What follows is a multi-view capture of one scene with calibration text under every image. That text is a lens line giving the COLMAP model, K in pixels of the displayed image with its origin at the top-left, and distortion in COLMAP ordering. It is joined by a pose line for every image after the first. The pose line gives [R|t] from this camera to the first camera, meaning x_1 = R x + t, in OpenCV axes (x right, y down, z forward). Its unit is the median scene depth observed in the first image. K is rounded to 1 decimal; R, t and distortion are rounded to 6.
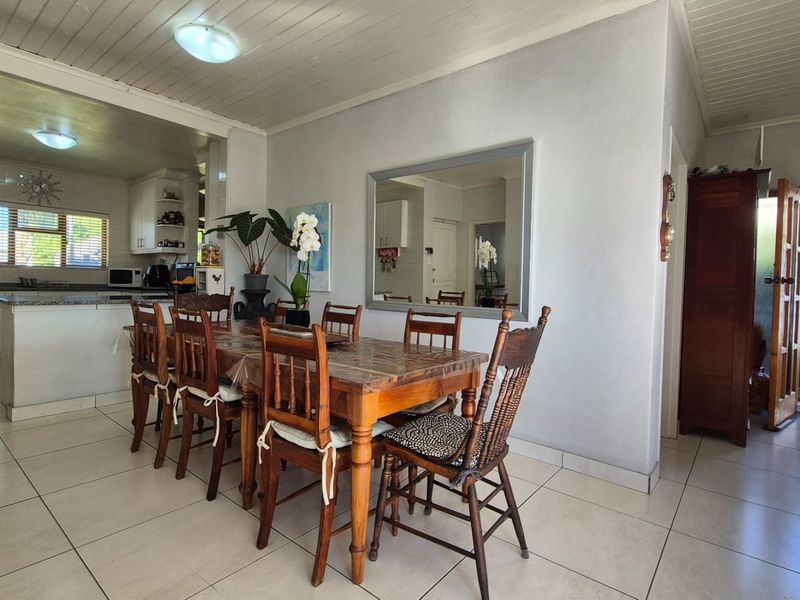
lens RADIAL K [[423.5, 0, 404.6], [0, 423.5, 290.4], [0, 0, 1]] dist [0.010643, -0.002815]
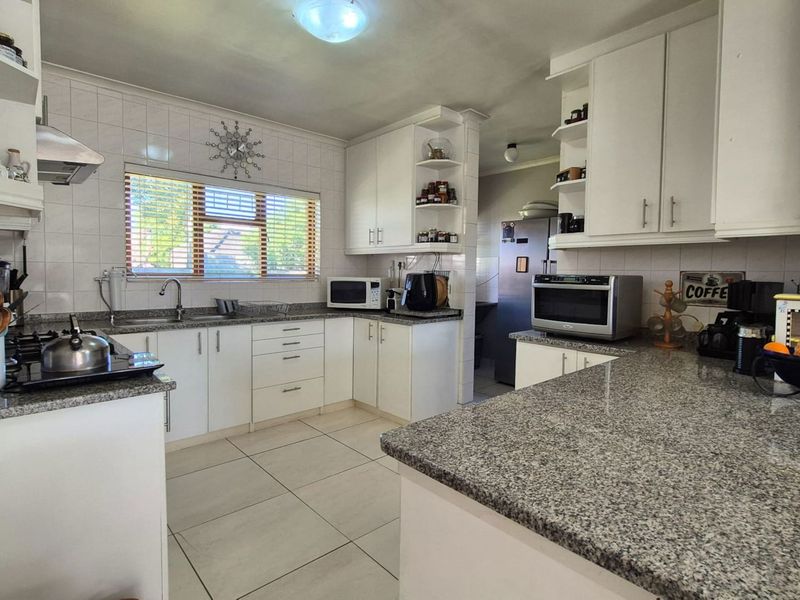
lens RADIAL K [[423.5, 0, 404.6], [0, 423.5, 290.4], [0, 0, 1]] dist [0.010643, -0.002815]
pose [[0.990819, -0.007262, -0.134999, -1.128636], [0.009615, 0.999813, 0.016786, -0.099313], [0.134852, -0.017930, 0.990704, 0.897629]]
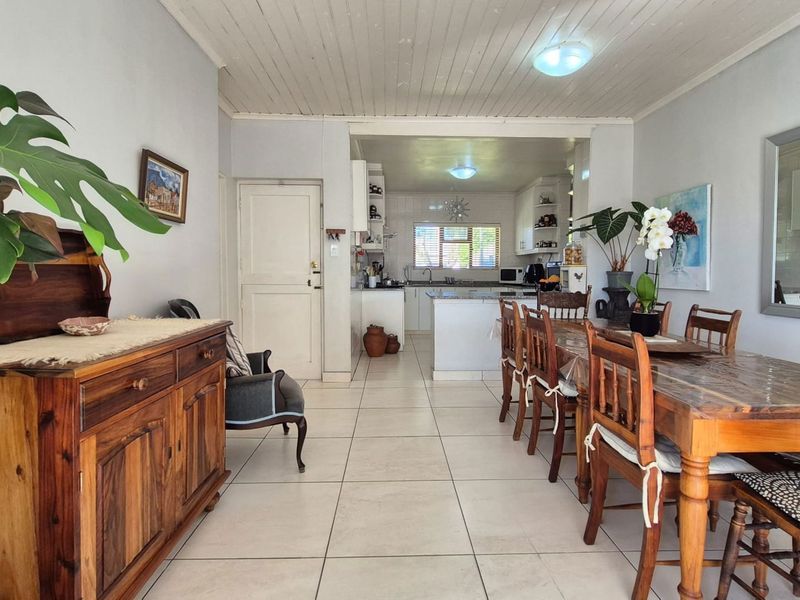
lens RADIAL K [[423.5, 0, 404.6], [0, 423.5, 290.4], [0, 0, 1]] dist [0.010643, -0.002815]
pose [[0.658767, 0.011848, -0.752254, 0.084402], [-0.000656, 0.999885, 0.015173, -0.014611], [0.752347, -0.009502, 0.658698, -0.005121]]
